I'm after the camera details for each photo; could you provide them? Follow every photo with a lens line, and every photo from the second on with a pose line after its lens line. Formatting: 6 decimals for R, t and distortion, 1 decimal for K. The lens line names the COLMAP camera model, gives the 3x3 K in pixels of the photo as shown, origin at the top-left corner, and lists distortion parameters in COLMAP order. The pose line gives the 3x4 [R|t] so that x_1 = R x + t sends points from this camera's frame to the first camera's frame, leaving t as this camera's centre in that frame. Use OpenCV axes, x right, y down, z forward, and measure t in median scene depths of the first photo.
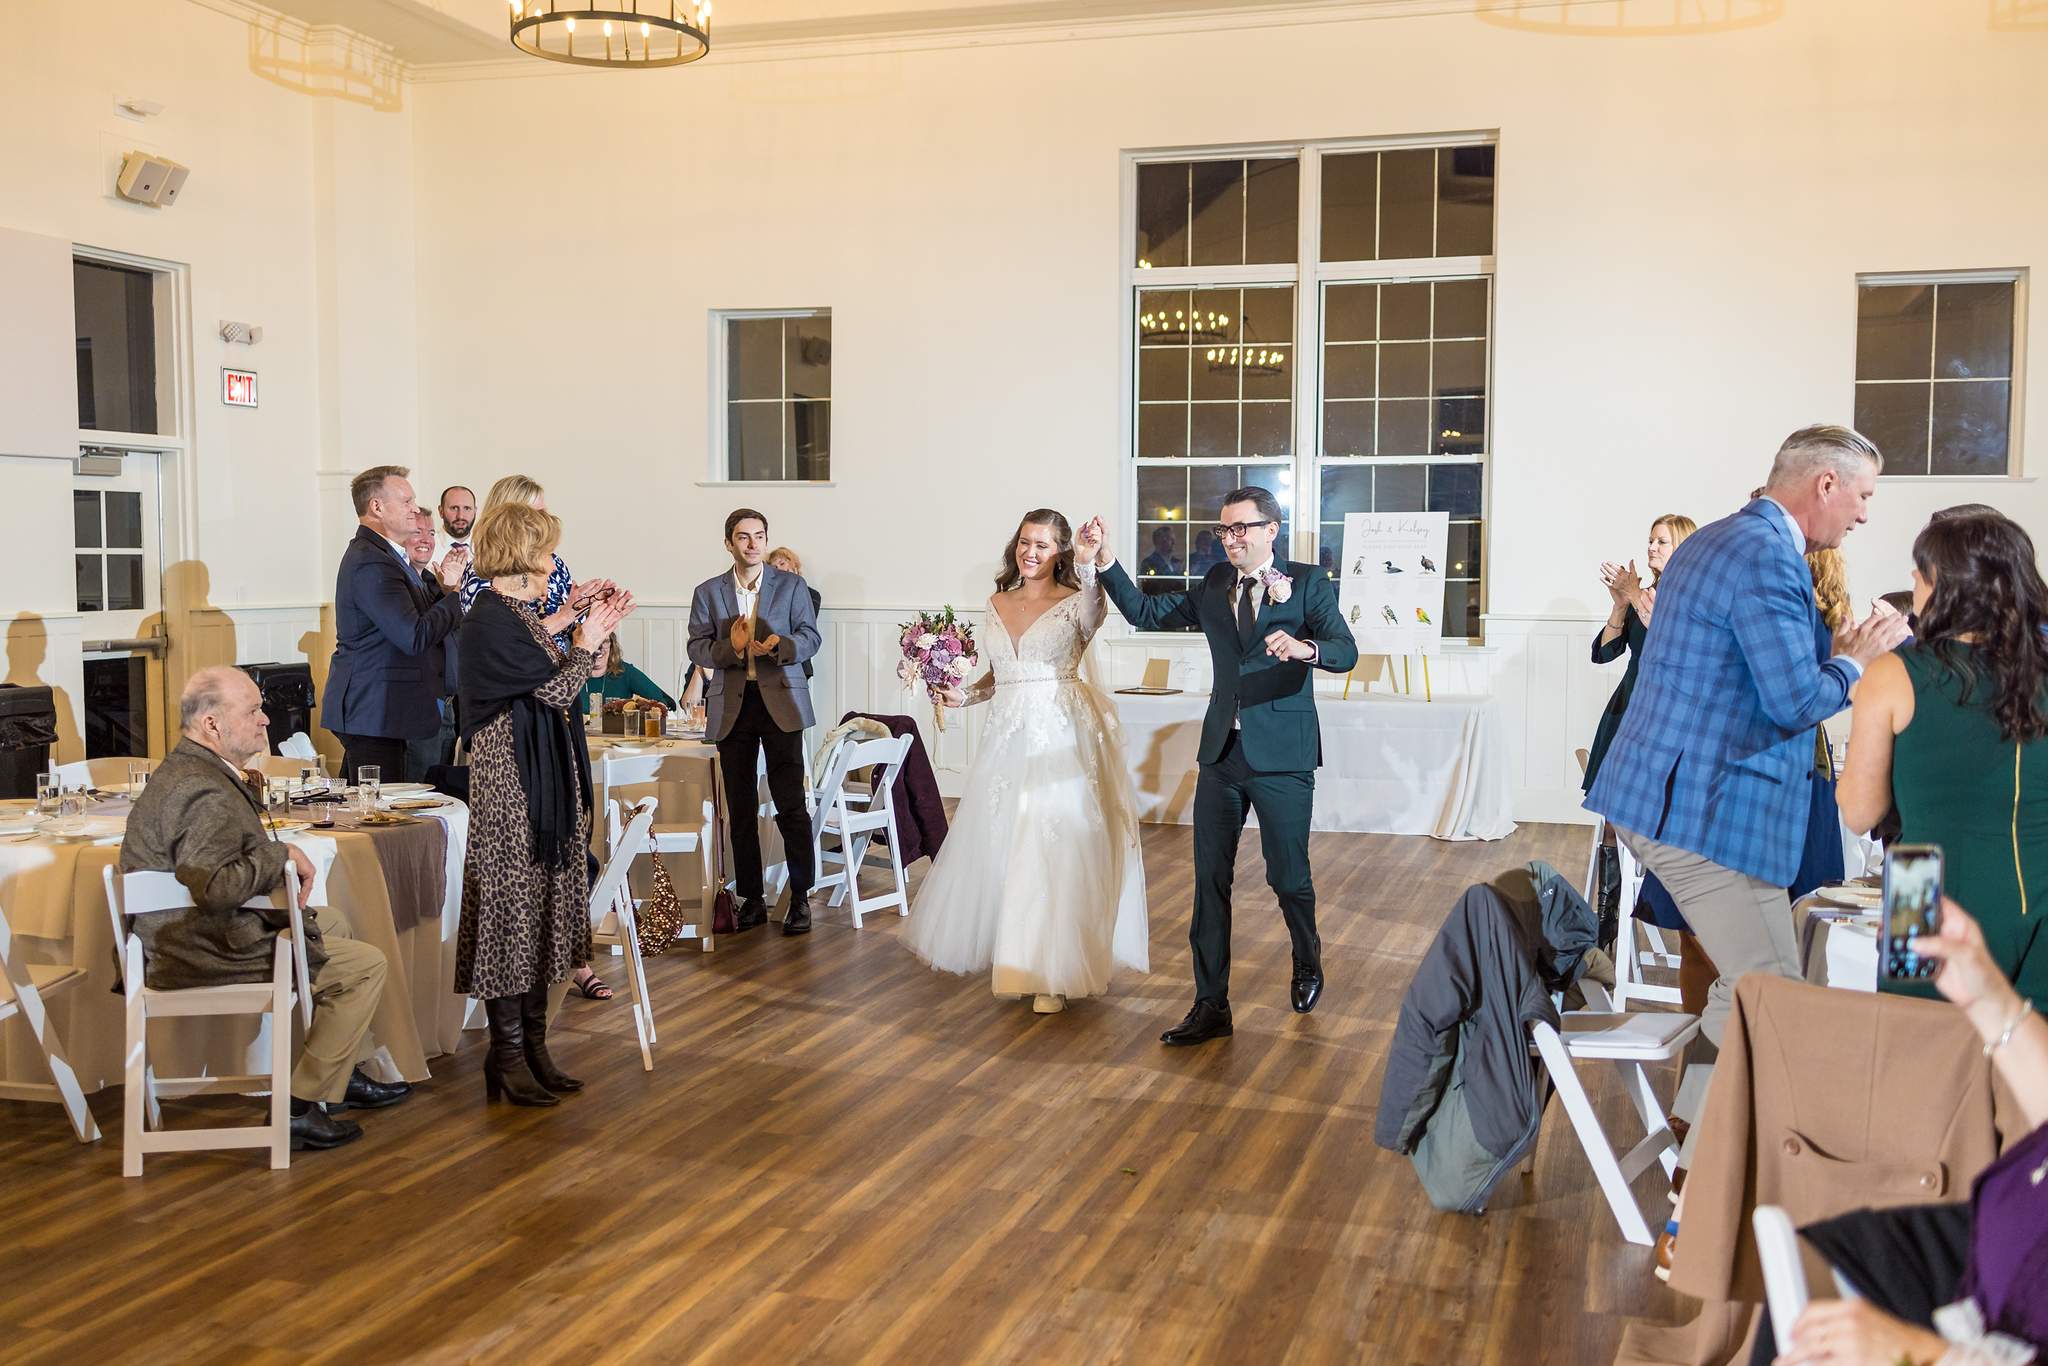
lens RADIAL K [[2046.3, 0, 1019.3], [0, 2046.3, 680.1], [0, 0, 1]] dist [0.011749, 0.000000]
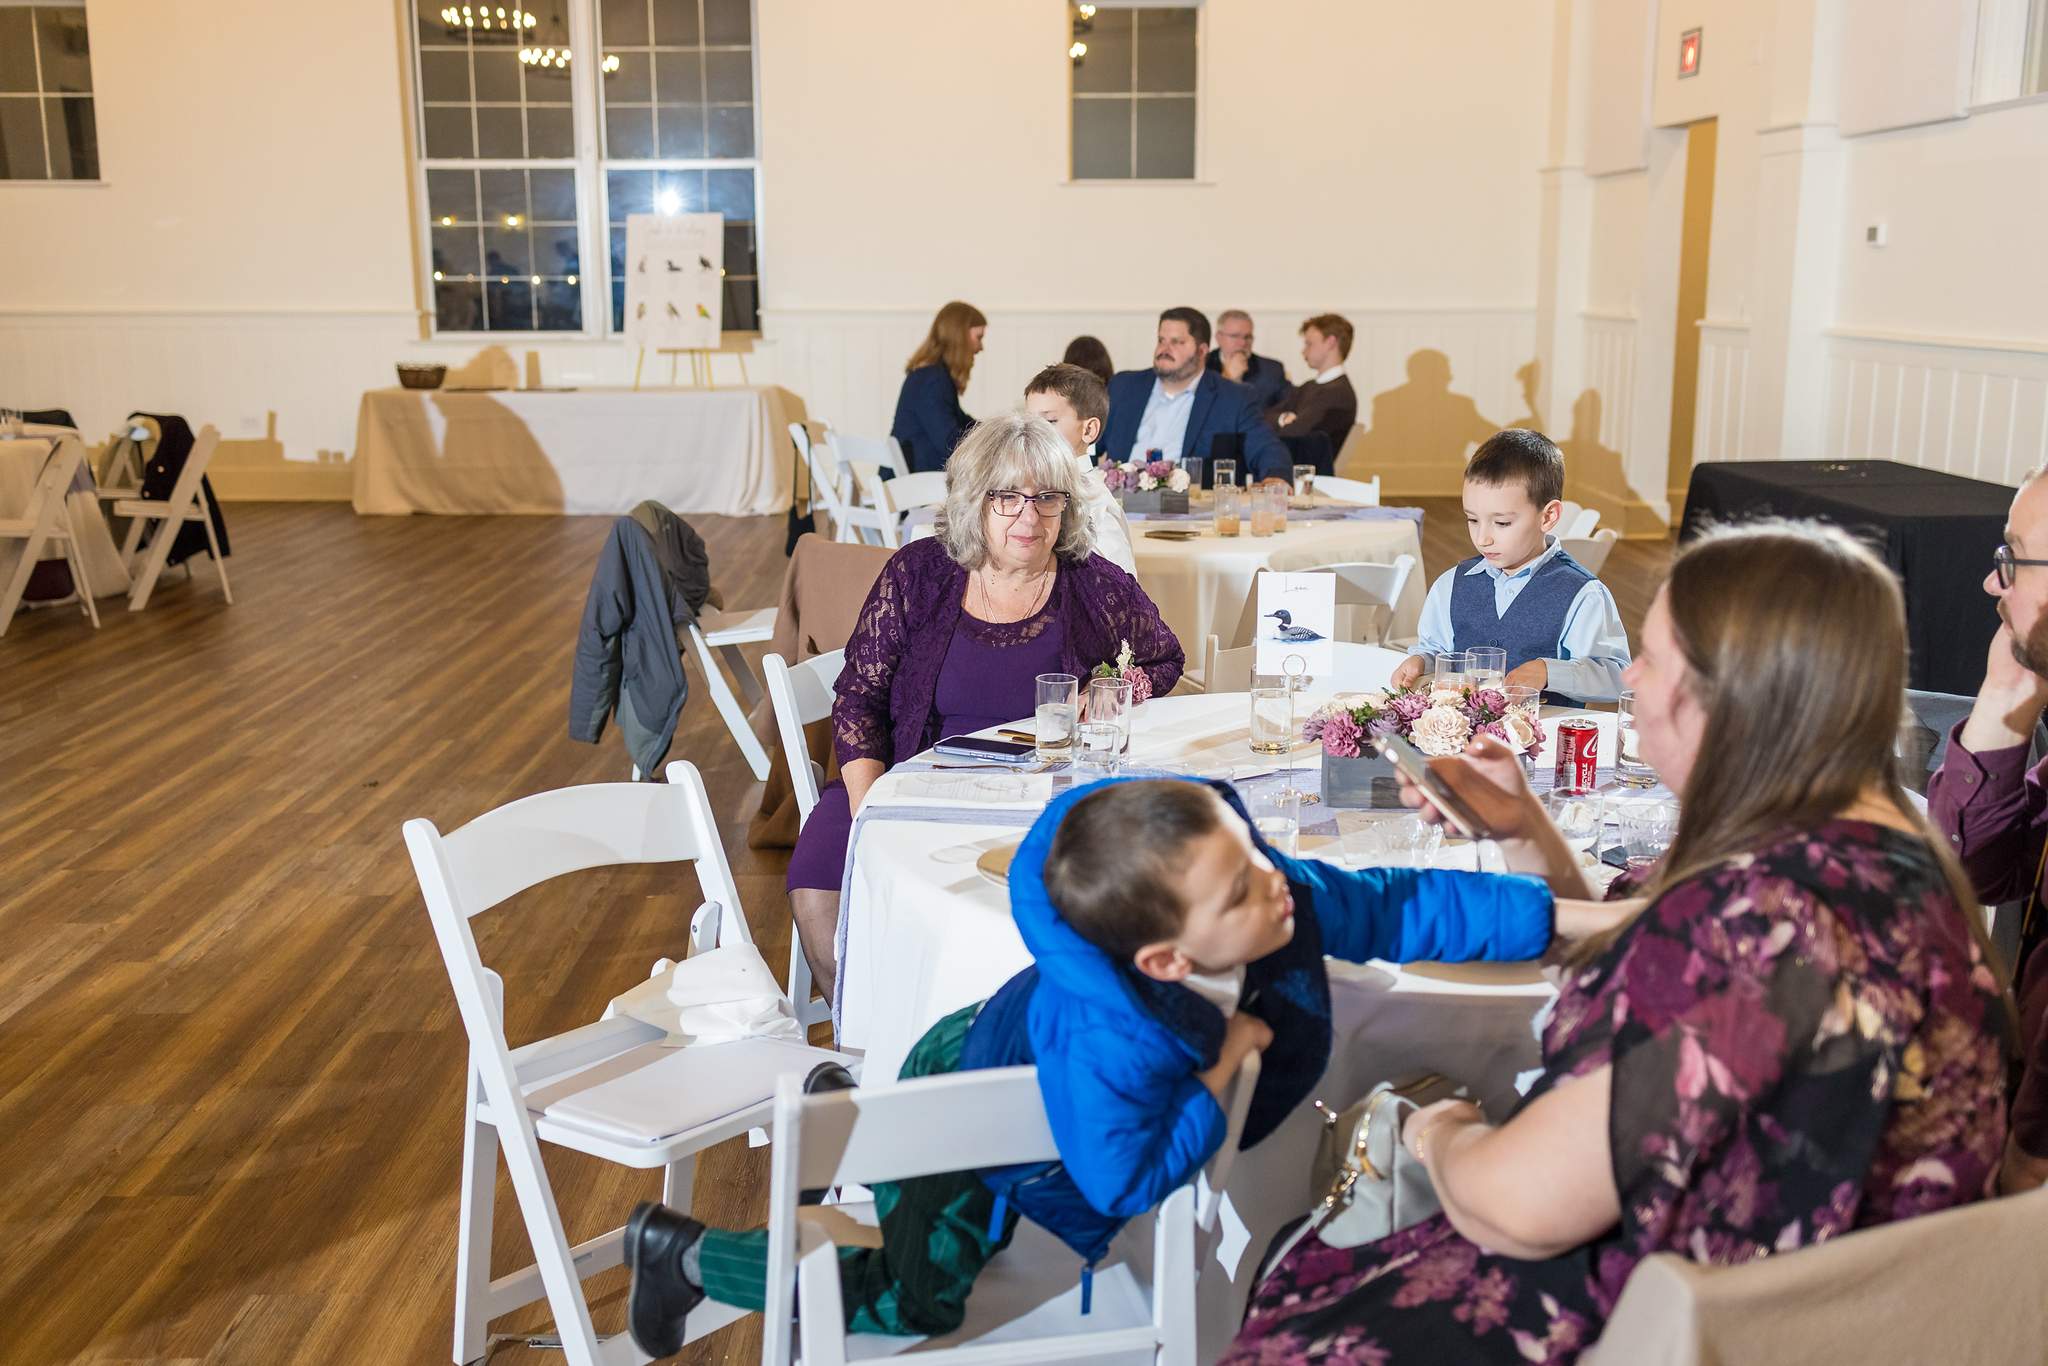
lens RADIAL K [[2046.3, 0, 1017.9], [0, 2046.3, 680.0], [0, 0, 1]] dist [0.011749, 0.000000]
pose [[0.953634, -0.067177, 0.293376, 0.030140], [0.025898, 0.989472, 0.142386, 0.014530], [-0.299853, -0.128186, 0.945334, -0.124313]]
